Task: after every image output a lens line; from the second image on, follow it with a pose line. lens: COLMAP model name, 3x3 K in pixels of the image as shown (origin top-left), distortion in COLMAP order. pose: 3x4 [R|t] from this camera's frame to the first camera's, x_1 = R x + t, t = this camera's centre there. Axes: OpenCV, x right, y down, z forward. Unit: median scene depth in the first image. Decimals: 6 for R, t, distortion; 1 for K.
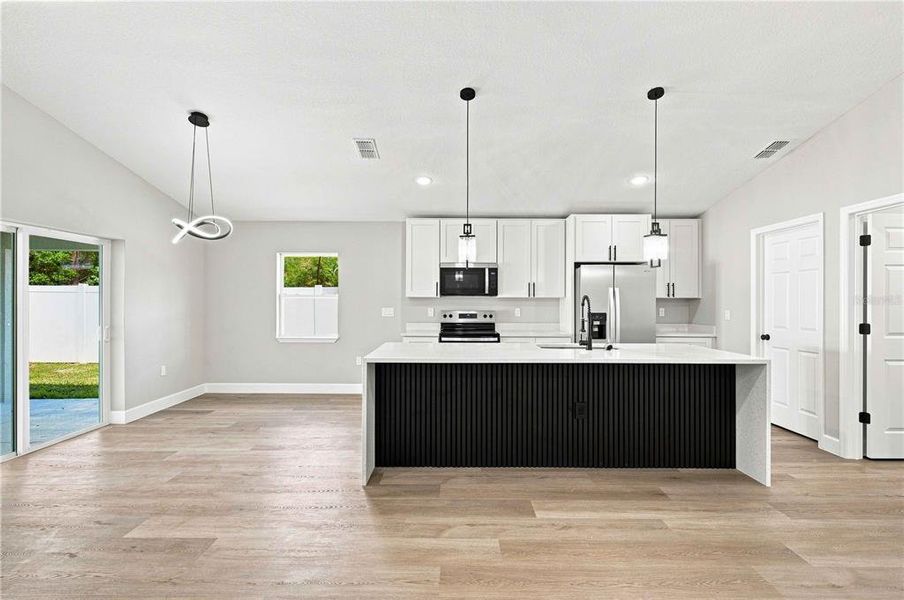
lens RADIAL K [[420.1, 0, 452.0], [0, 420.1, 300.0], [0, 0, 1]] dist [0.000280, -0.000204]
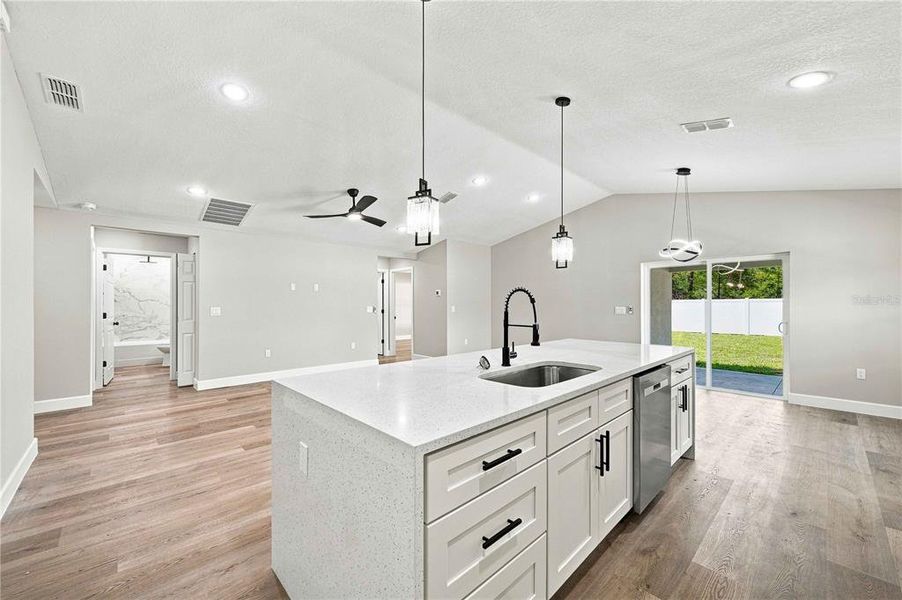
lens RADIAL K [[353.6, 0, 452.6], [0, 353.6, 303.0], [0, 0, 1]] dist [0.002467, 0.000111]
pose [[-0.719917, 0.003054, -0.694054, 0.559824], [0.001465, 0.999995, 0.002881, 0.001680], [0.694059, 0.001057, -0.719918, 0.934839]]
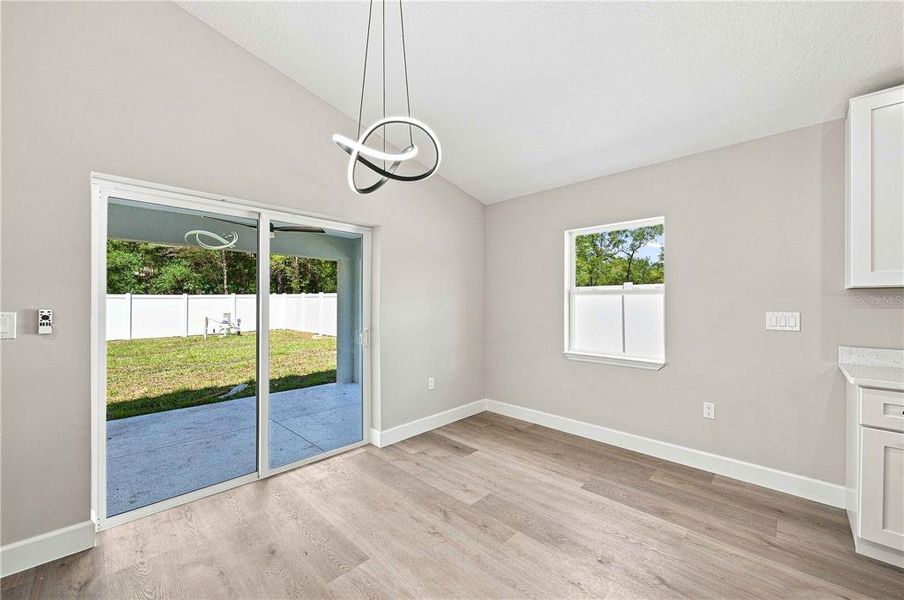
lens RADIAL K [[354.3, 0, 453.6], [0, 354.3, 303.0], [0, 0, 1]] dist [0.002467, 0.000111]
pose [[0.720995, -0.002558, -0.692936, -0.167604], [0.000530, 0.999995, -0.003140, 0.011333], [0.692940, 0.001897, 0.720992, 0.523840]]
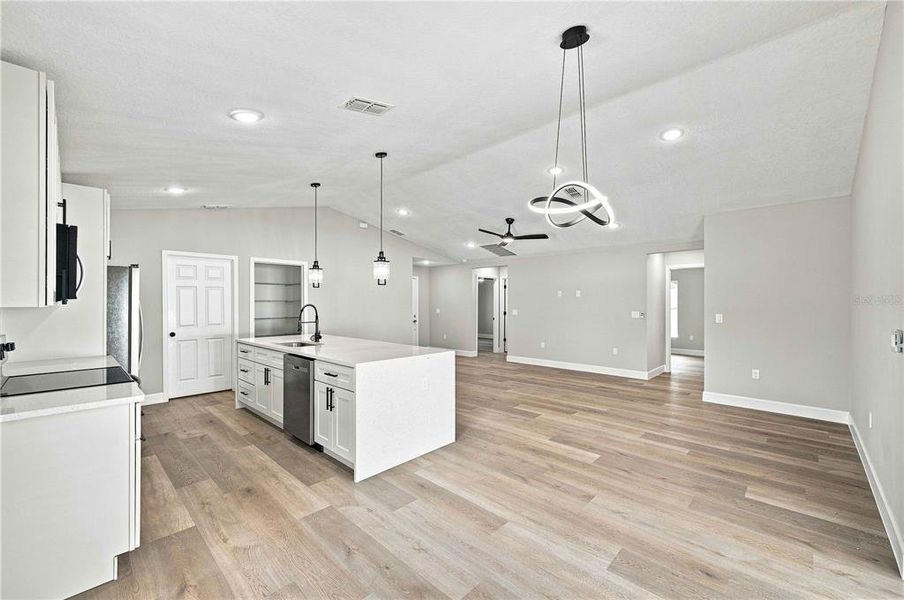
lens RADIAL K [[354.3, 0, 453.6], [0, 354.3, 303.0], [0, 0, 1]] dist [0.002467, 0.000111]
pose [[-0.717067, 0.003067, 0.696998, -0.603479], [0.001968, 0.999995, -0.002375, -0.009107], [-0.697002, -0.000332, -0.717069, 1.077377]]
